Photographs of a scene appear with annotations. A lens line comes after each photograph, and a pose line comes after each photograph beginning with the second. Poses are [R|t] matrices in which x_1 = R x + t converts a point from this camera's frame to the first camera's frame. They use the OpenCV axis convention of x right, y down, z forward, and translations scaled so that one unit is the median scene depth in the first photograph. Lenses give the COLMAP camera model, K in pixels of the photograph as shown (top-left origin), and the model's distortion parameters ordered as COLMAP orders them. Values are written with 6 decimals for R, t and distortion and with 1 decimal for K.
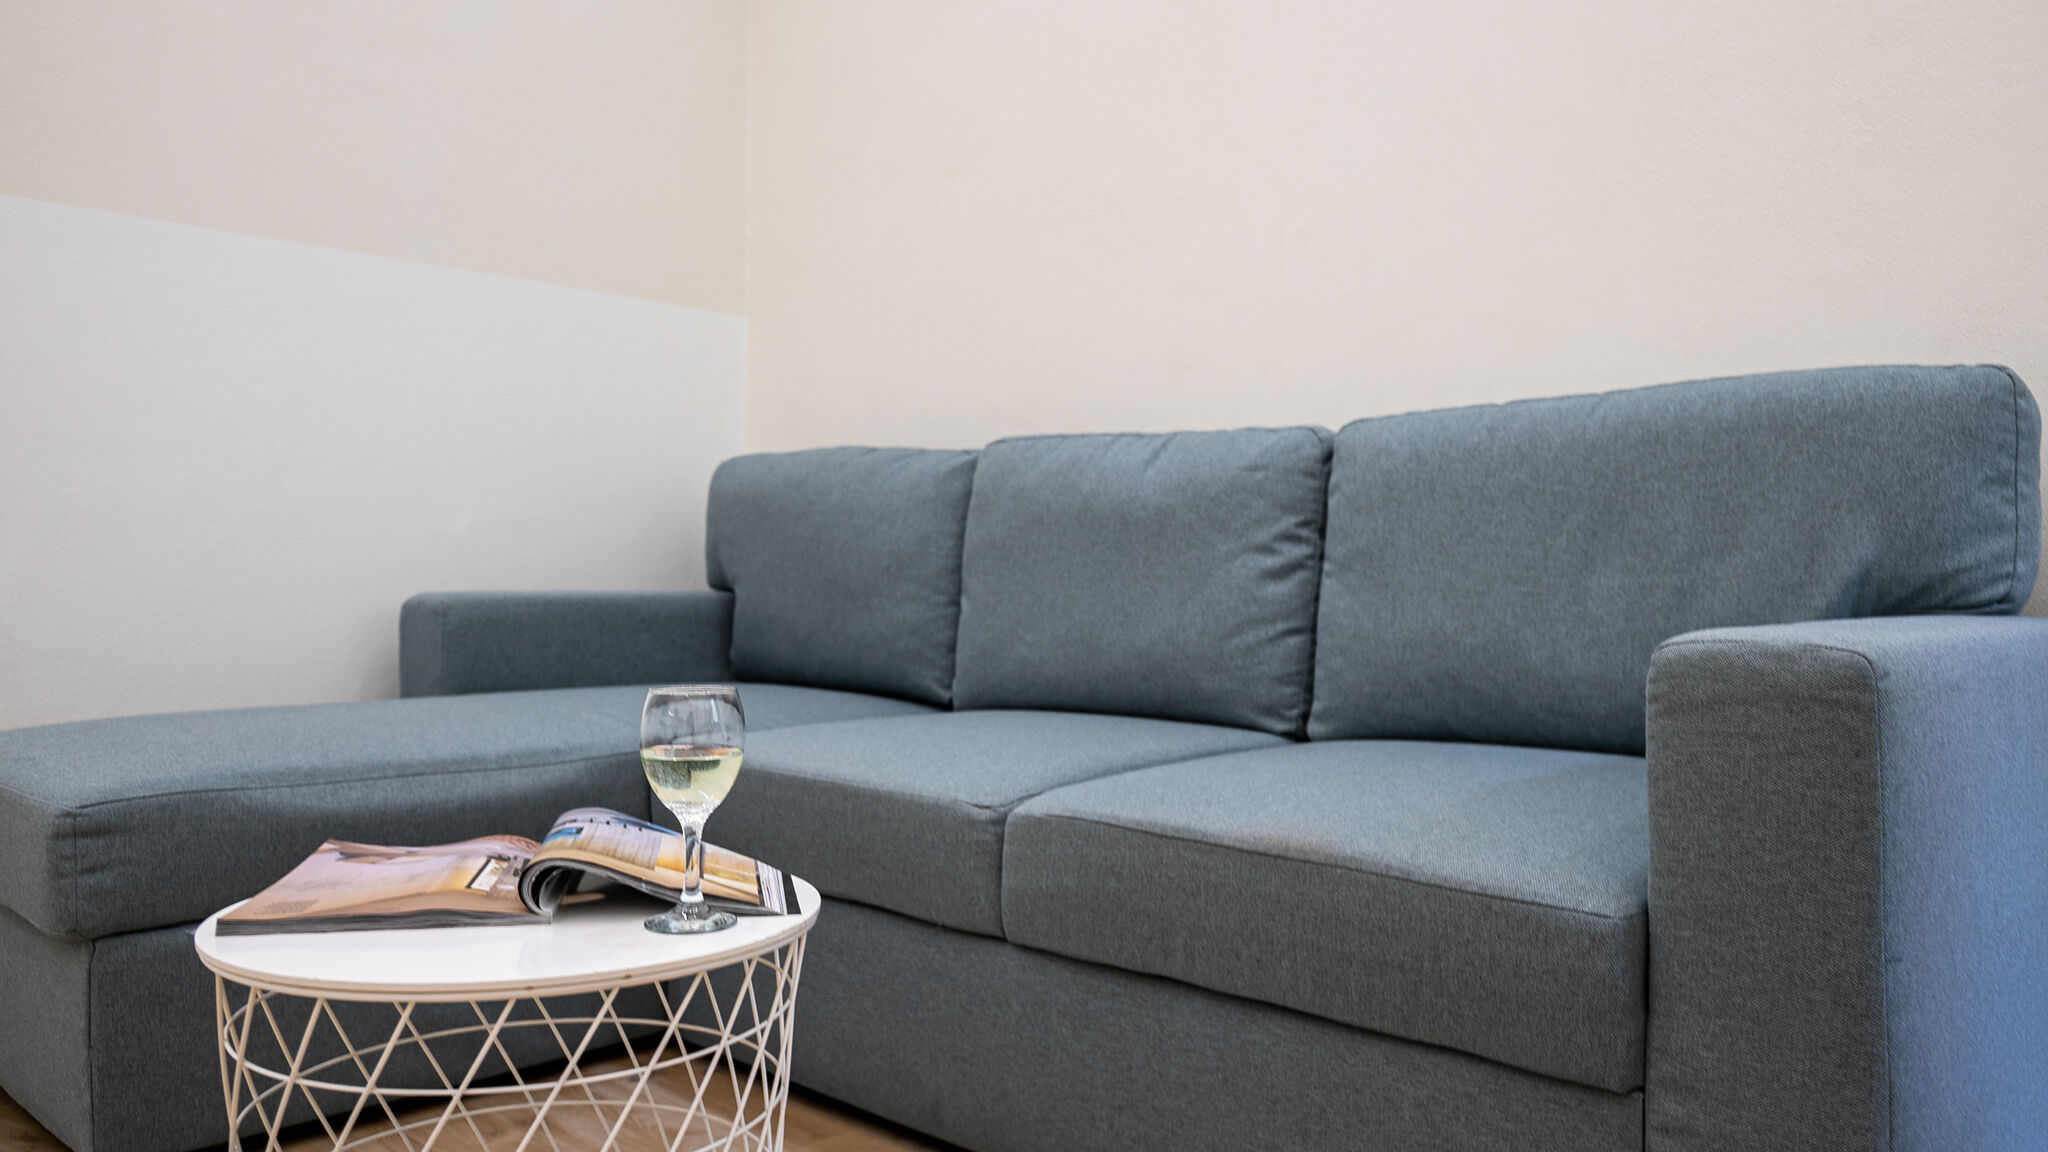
lens RADIAL K [[1506.6, 0, 1051.1], [0, 1506.6, 592.7], [0, 0, 1]] dist [0.002277, 0.007714]
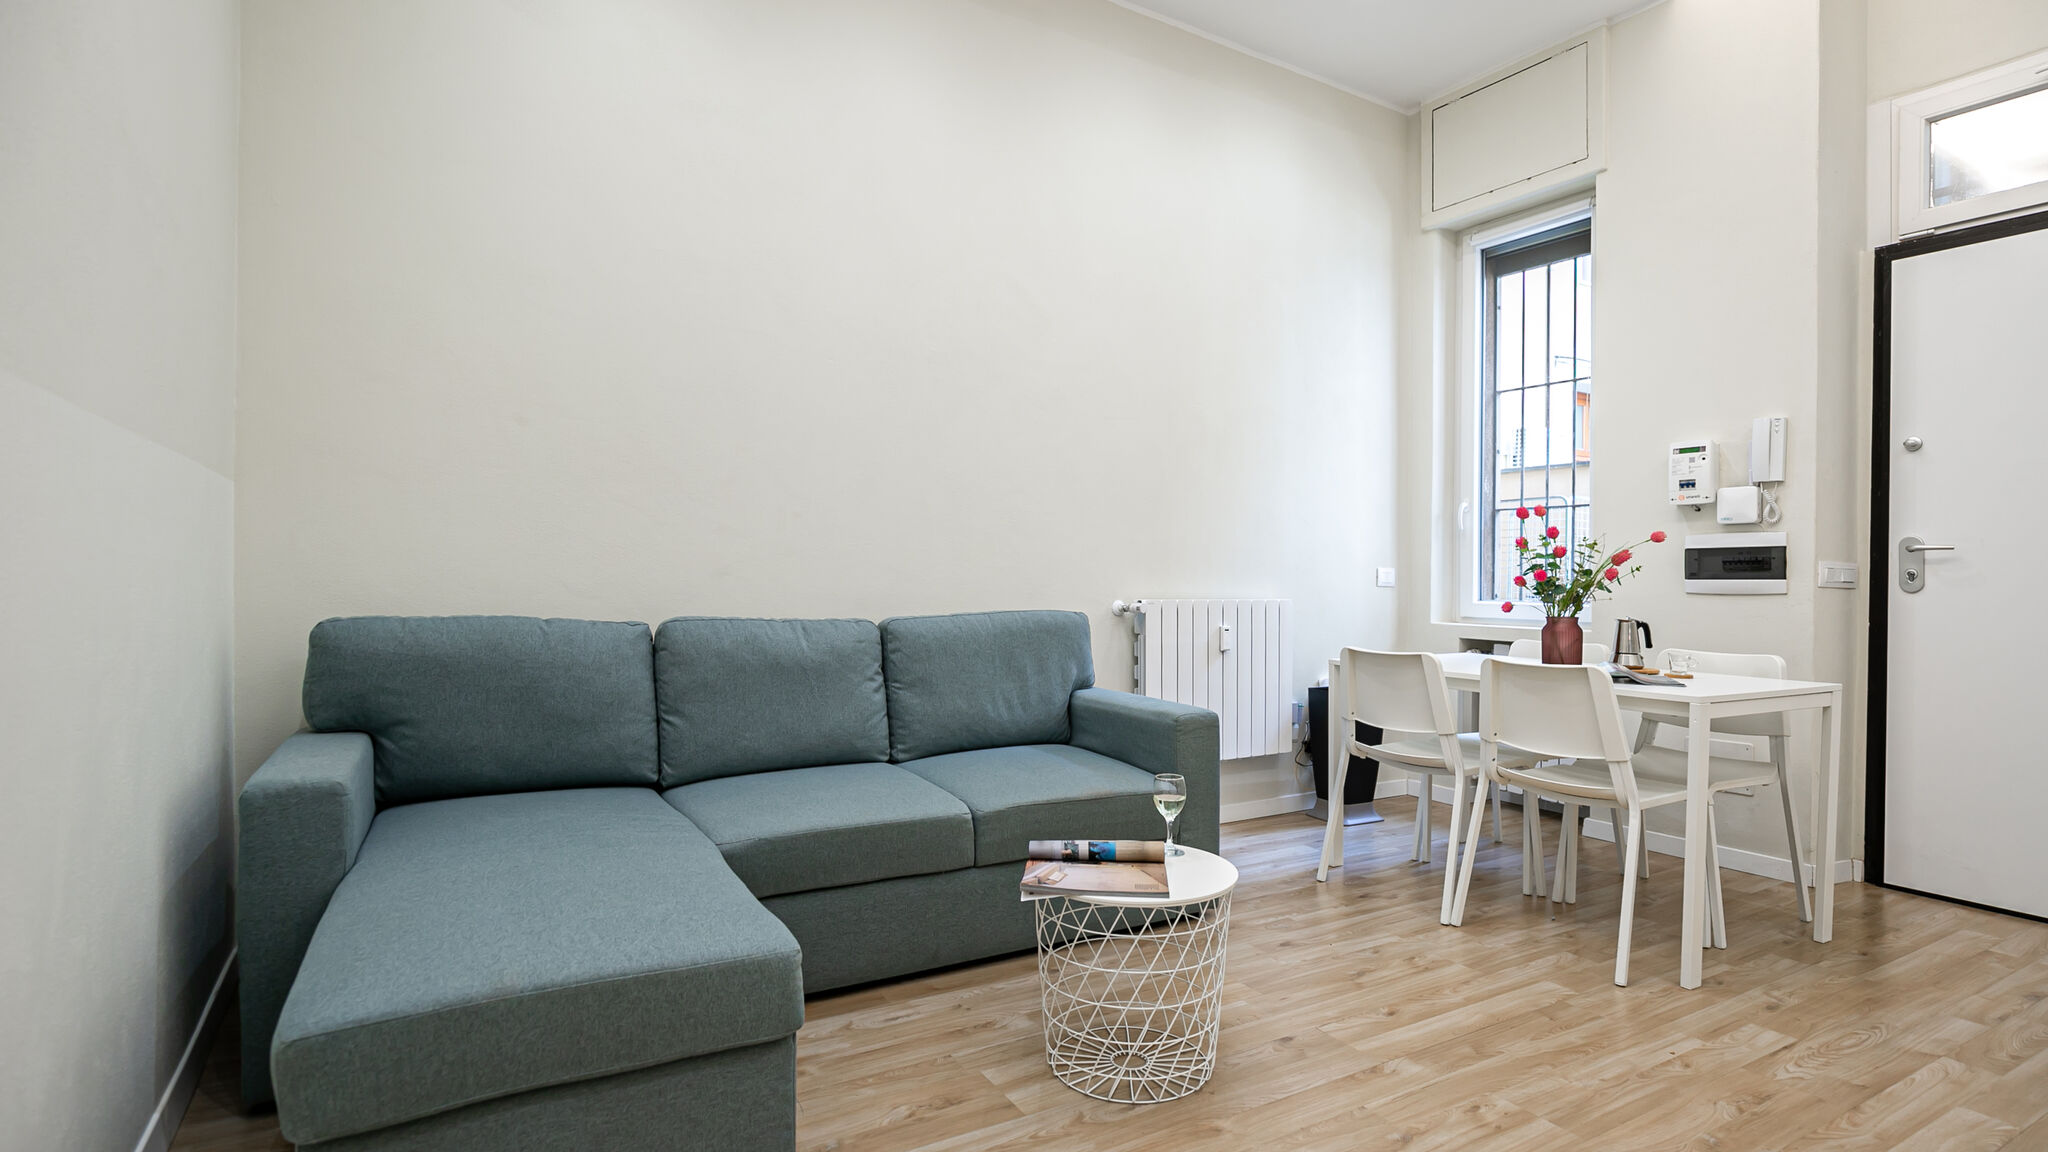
lens RADIAL K [[1003.7, 0, 1025.5], [0, 1003.7, 577.6], [0, 0, 1]] dist [-0.012987, -0.002646]
pose [[0.284602, -0.009145, 0.958602, -1.415144], [0.000031, 0.999955, 0.009530, -0.226142], [-0.958646, -0.002683, 0.284589, 0.432828]]
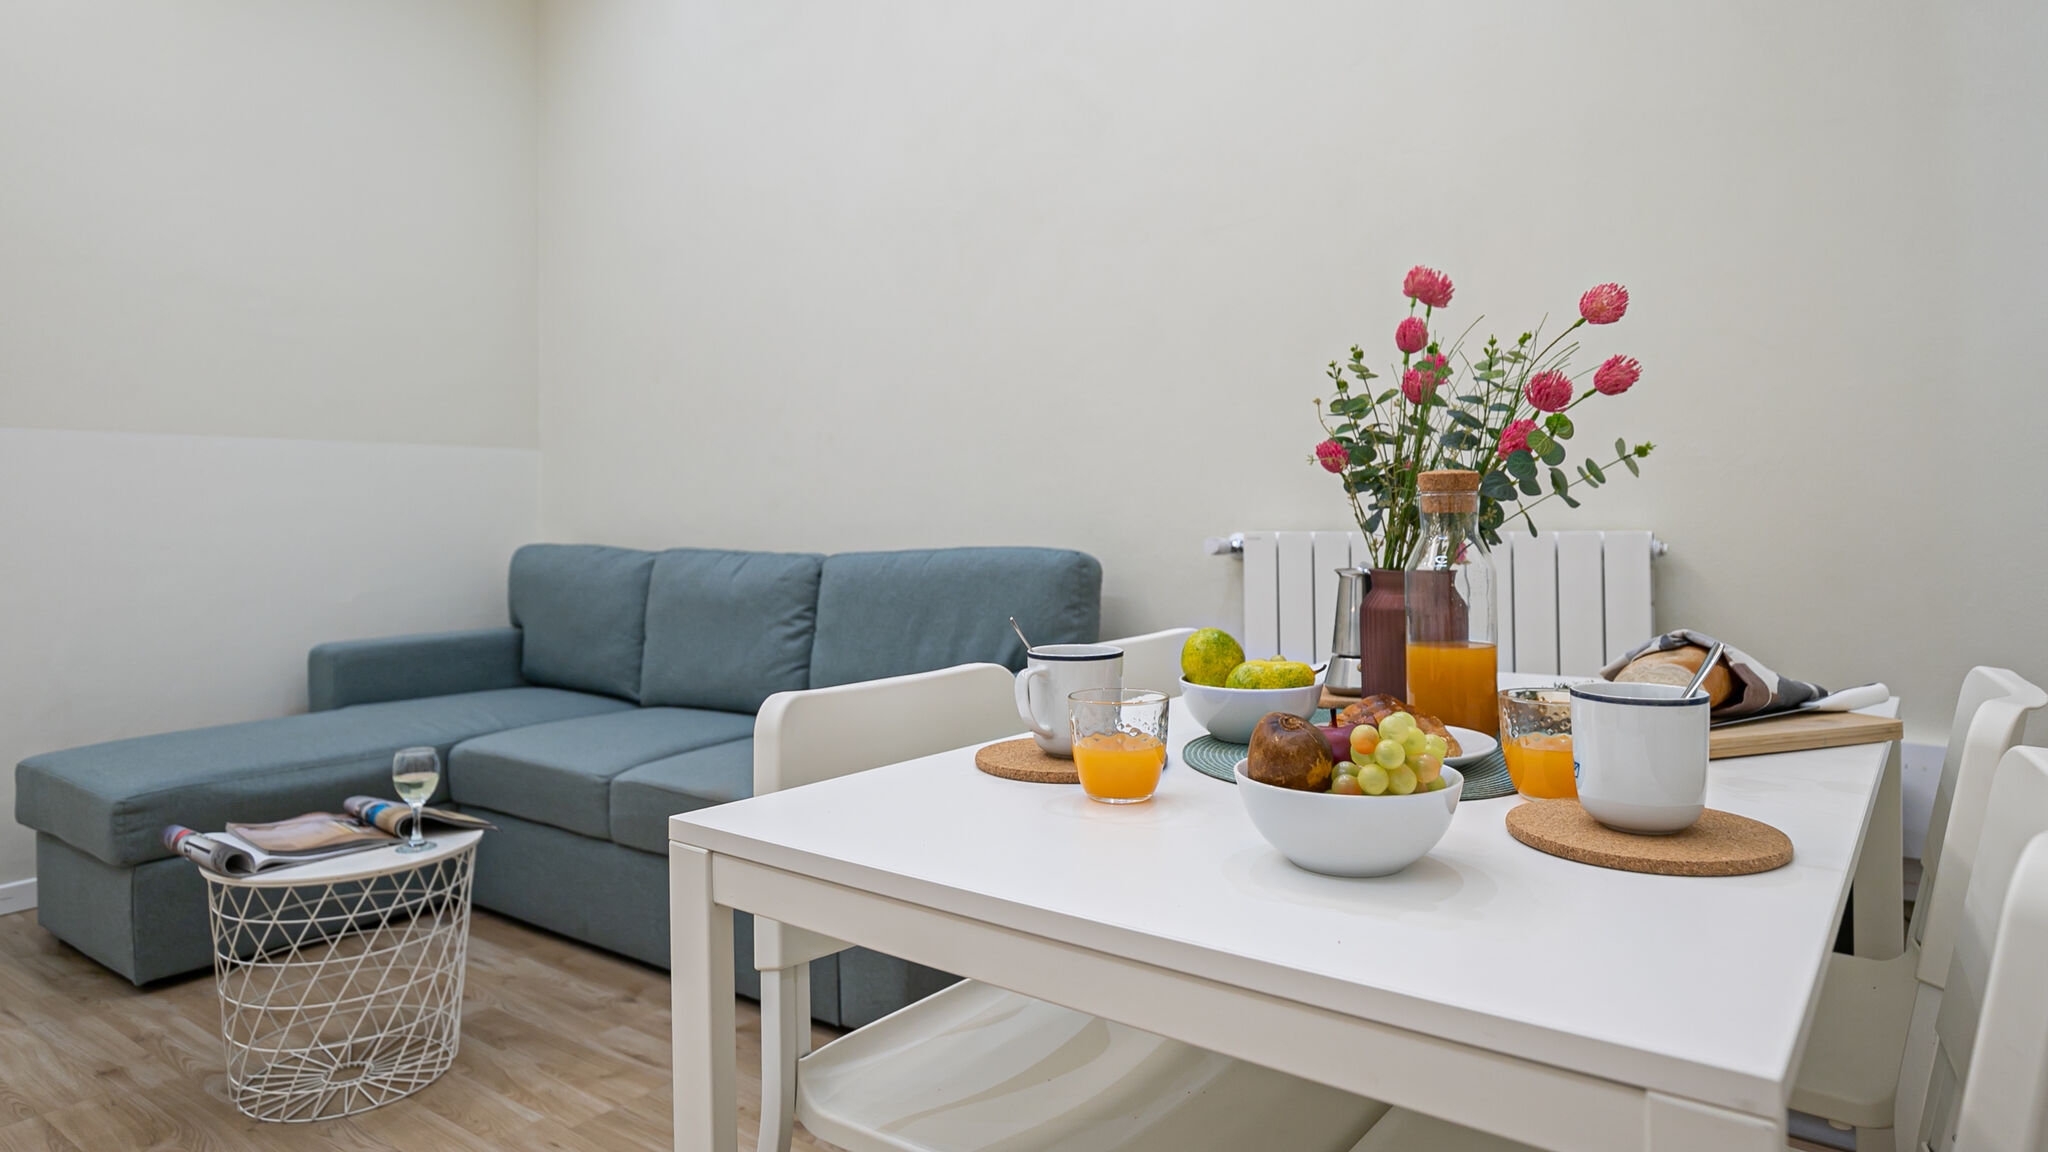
lens RADIAL K [[1221.7, 0, 1039.0], [0, 1221.7, 492.6], [0, 0, 1]] dist [-0.003691, 0.003858]
pose [[0.993163, -0.020251, 0.114969, 0.334562], [0.023542, 0.999349, -0.027343, -0.170017], [-0.114341, 0.029863, 0.992993, -0.669541]]
